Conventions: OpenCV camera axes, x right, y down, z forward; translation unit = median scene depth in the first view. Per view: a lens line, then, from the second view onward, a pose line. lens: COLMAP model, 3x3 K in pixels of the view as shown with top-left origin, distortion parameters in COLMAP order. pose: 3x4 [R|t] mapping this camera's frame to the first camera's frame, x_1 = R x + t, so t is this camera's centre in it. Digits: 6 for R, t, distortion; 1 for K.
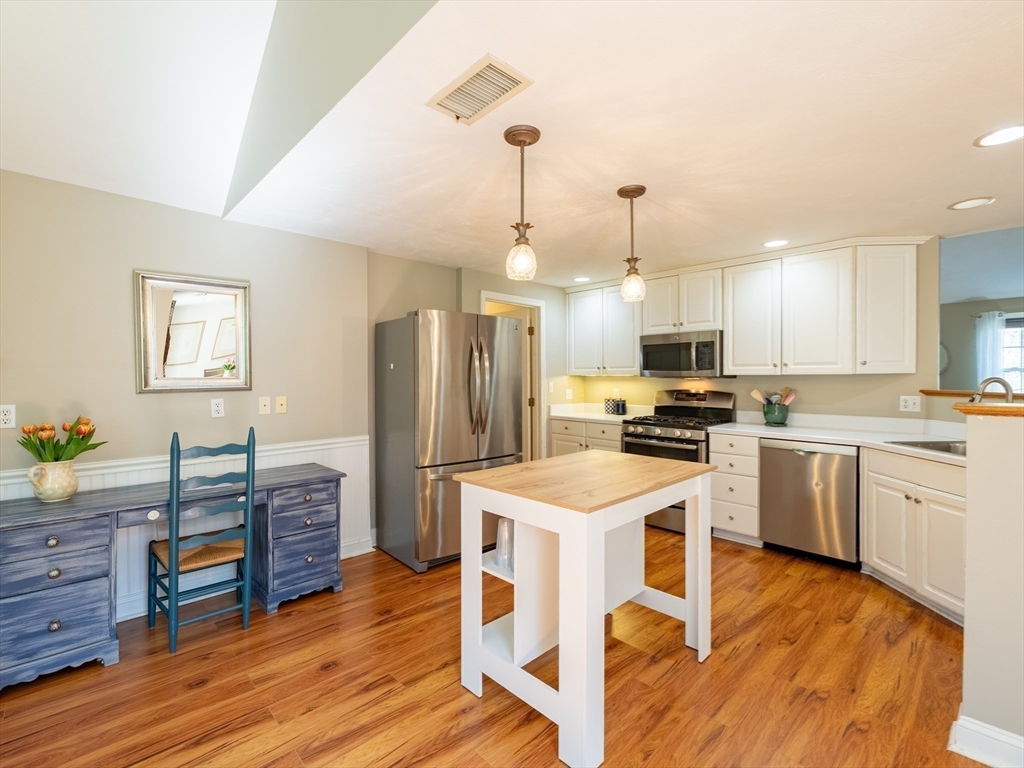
lens RADIAL K [[464.0, 0, 510.3], [0, 464.0, 381.6], [0, 0, 1]] dist [0.000138, -0.000879]
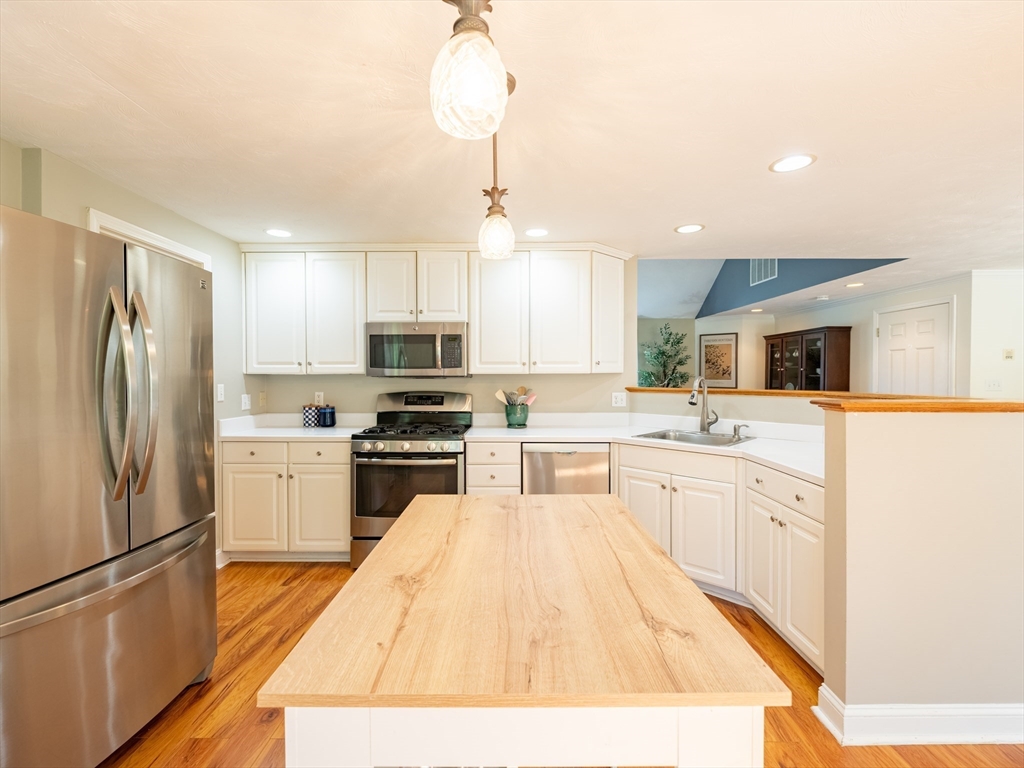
lens RADIAL K [[464.0, 0, 510.3], [0, 464.0, 381.6], [0, 0, 1]] dist [0.000138, -0.000879]
pose [[0.700937, -0.008063, 0.713177, -0.127005], [0.007558, 0.999964, 0.003877, -0.002919], [-0.713183, 0.002673, 0.700973, 0.373624]]
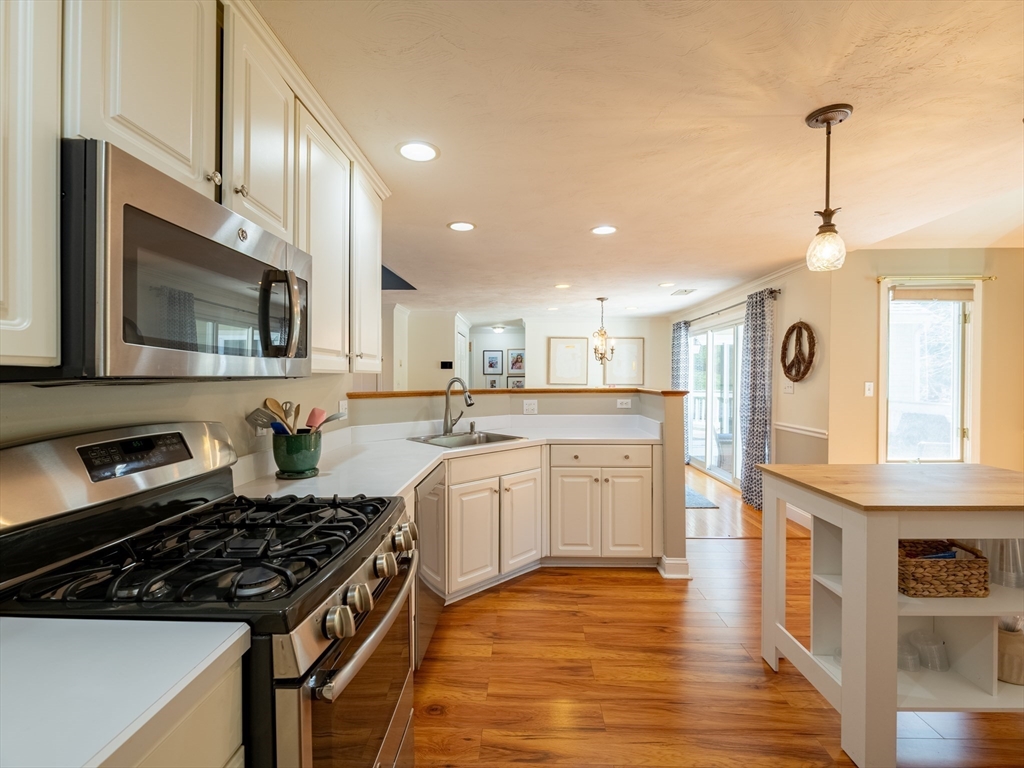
lens RADIAL K [[464.0, 0, 510.3], [0, 464.0, 381.6], [0, 0, 1]] dist [0.000138, -0.000879]
pose [[-0.696456, -0.002618, 0.717595, 0.061022], [0.011202, 0.999832, 0.014520, -0.010882], [-0.717512, 0.018151, -0.696310, 1.292547]]
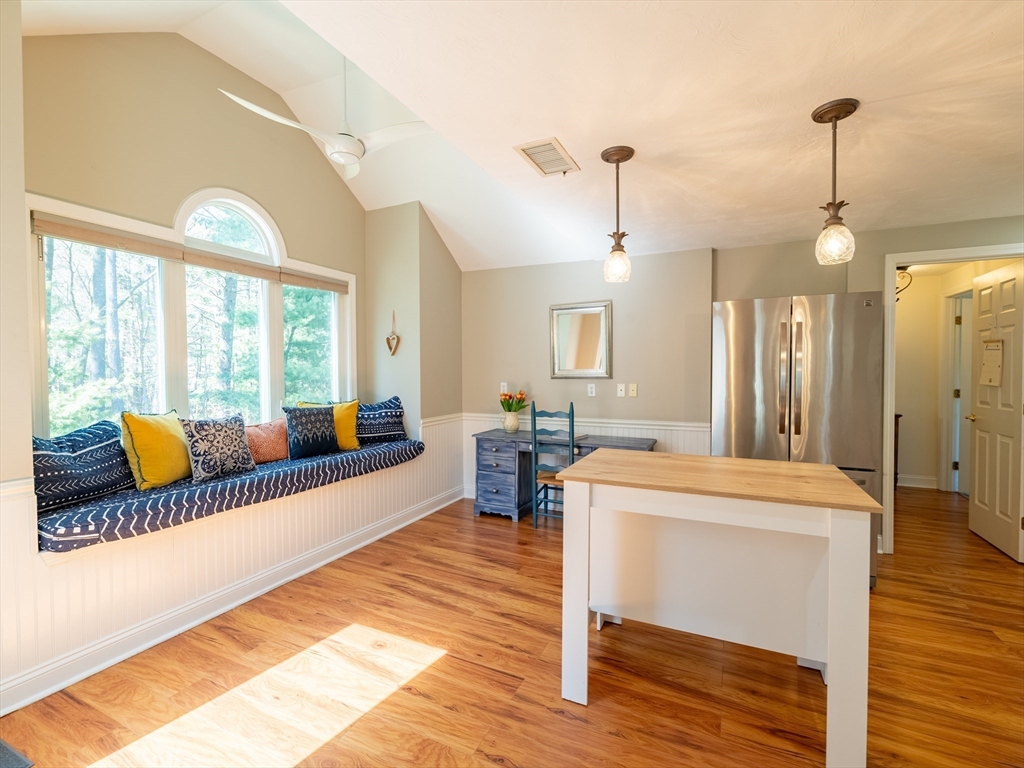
lens RADIAL K [[464.0, 0, 510.3], [0, 464.0, 381.6], [0, 0, 1]] dist [0.000138, -0.000879]
pose [[0.354493, 0.024165, -0.934747, 0.533487], [-0.008665, 0.999708, 0.022559, -0.001138], [0.935019, 0.000103, 0.354598, 0.188992]]
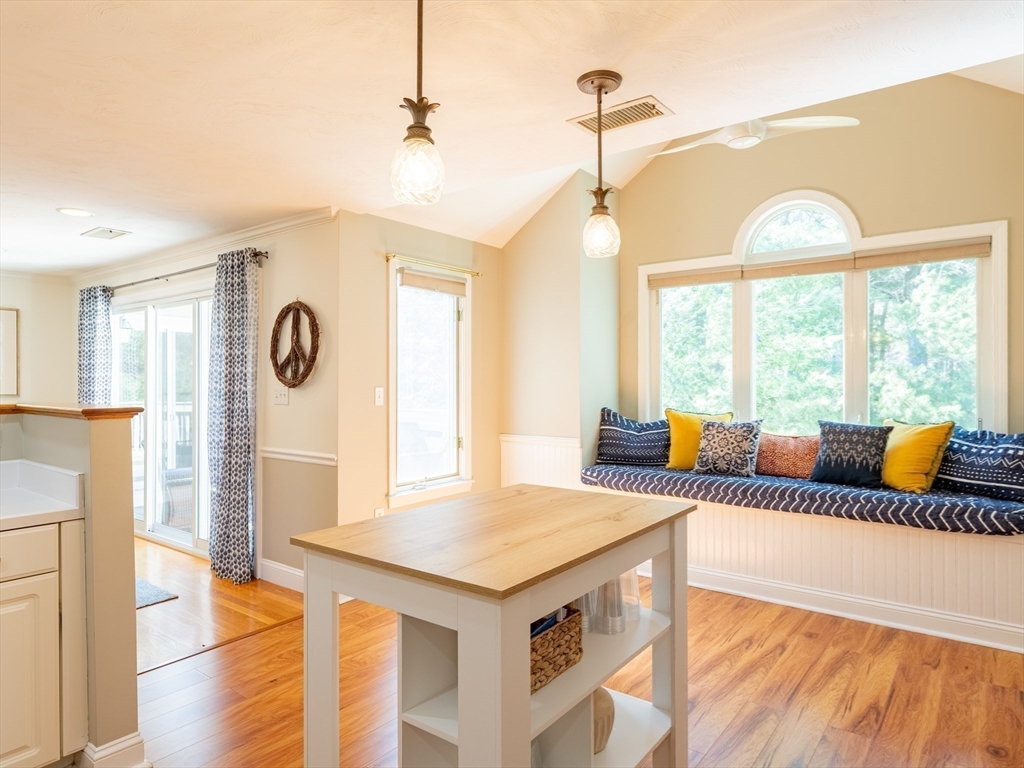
lens RADIAL K [[633.9, 0, 512.0], [0, 633.9, 384.0], [0, 0, 1]] dist [0.000719, 0.000167]
pose [[-0.988768, 0.007335, -0.149281, 0.185993], [0.004882, 0.999847, 0.016792, -0.008328], [0.149381, 0.015874, -0.988652, 1.113512]]
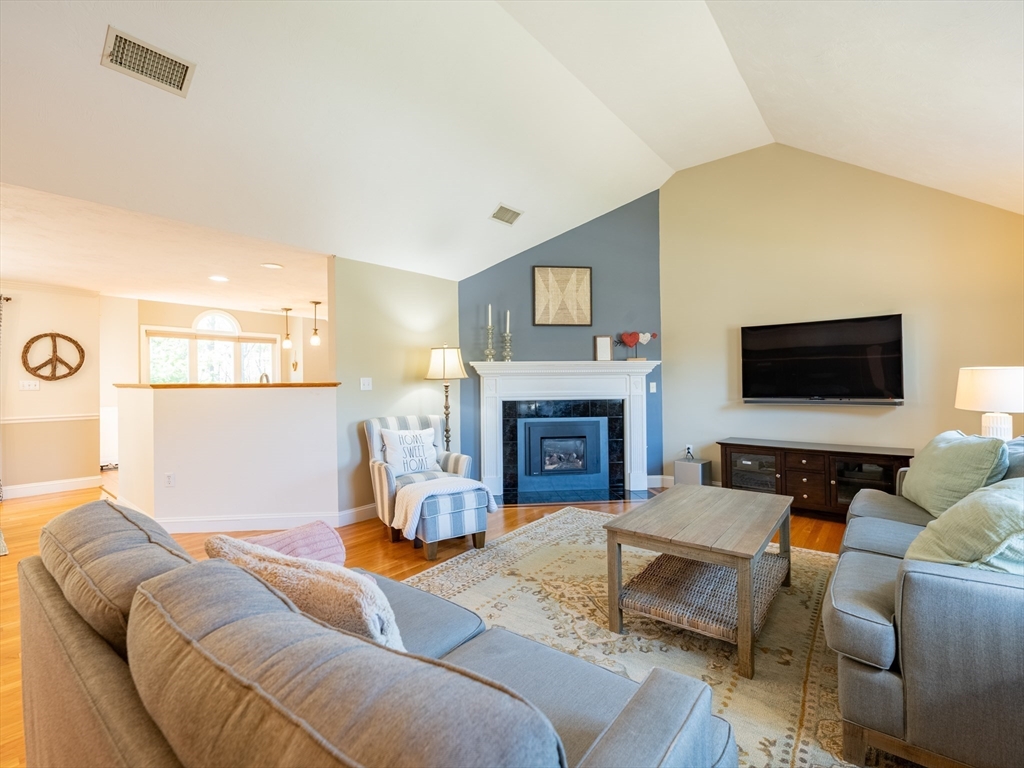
lens RADIAL K [[464.0, 0, 510.3], [0, 464.0, 381.6], [0, 0, 1]] dist [0.000138, -0.000879]
pose [[0.115857, 0.002493, -0.993263, 2.029330], [-0.004029, 0.999990, 0.002040, 0.009414], [0.993258, 0.003766, 0.115866, 1.228589]]
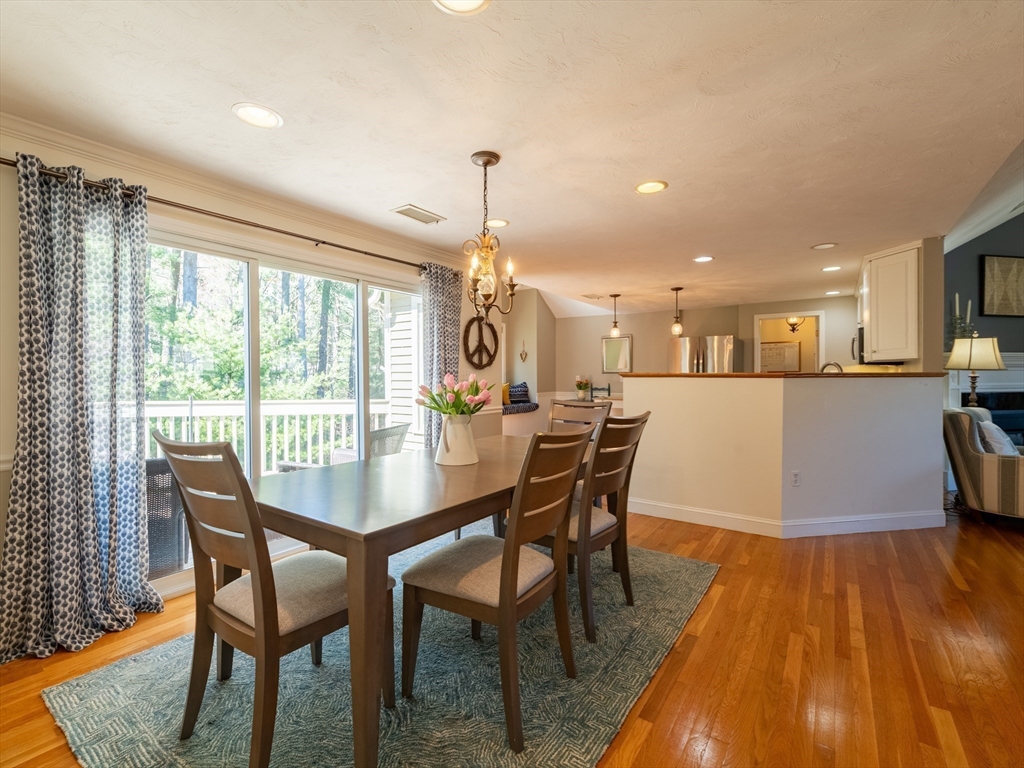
lens RADIAL K [[464.0, 0, 510.3], [0, 464.0, 381.6], [0, 0, 1]] dist [0.000138, -0.000879]
pose [[0.195909, 0.015583, -0.980498, 1.705802], [-0.009059, 0.999860, 0.014081, 0.030413], [0.980580, 0.006124, 0.196023, -0.218666]]
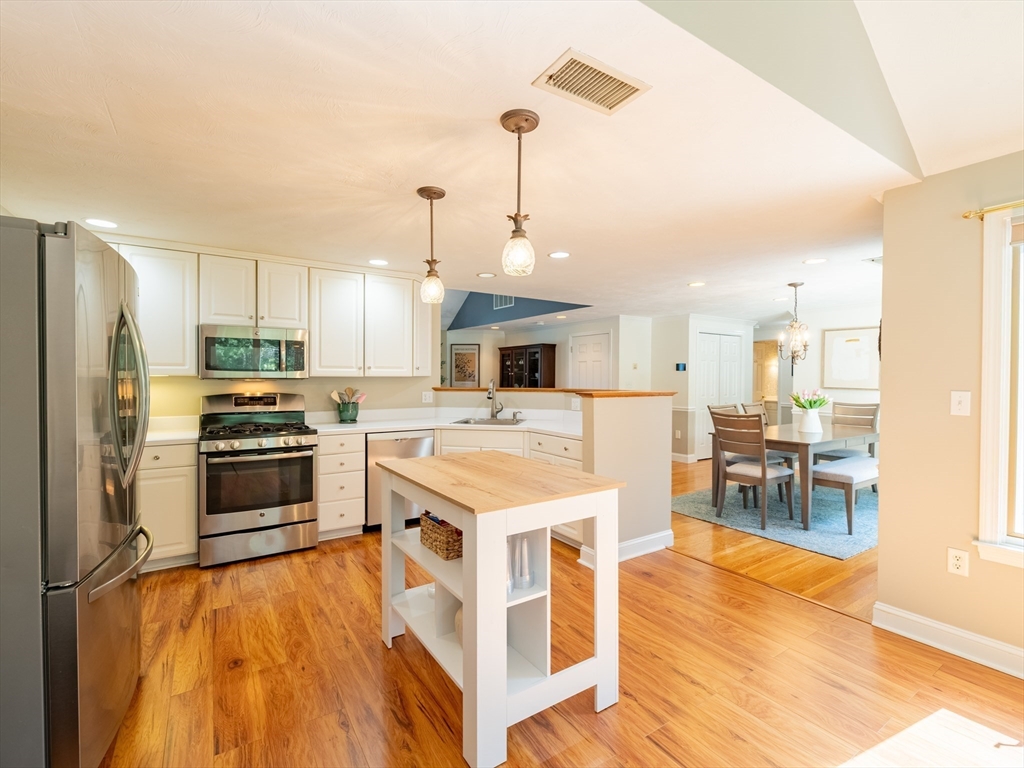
lens RADIAL K [[464.0, 0, 510.3], [0, 464.0, 381.6], [0, 0, 1]] dist [0.000138, -0.000879]
pose [[0.189273, -0.005452, 0.981909, -0.480415], [0.007371, 0.999964, 0.004131, -0.004895], [-0.981897, 0.006456, 0.189306, 0.449440]]
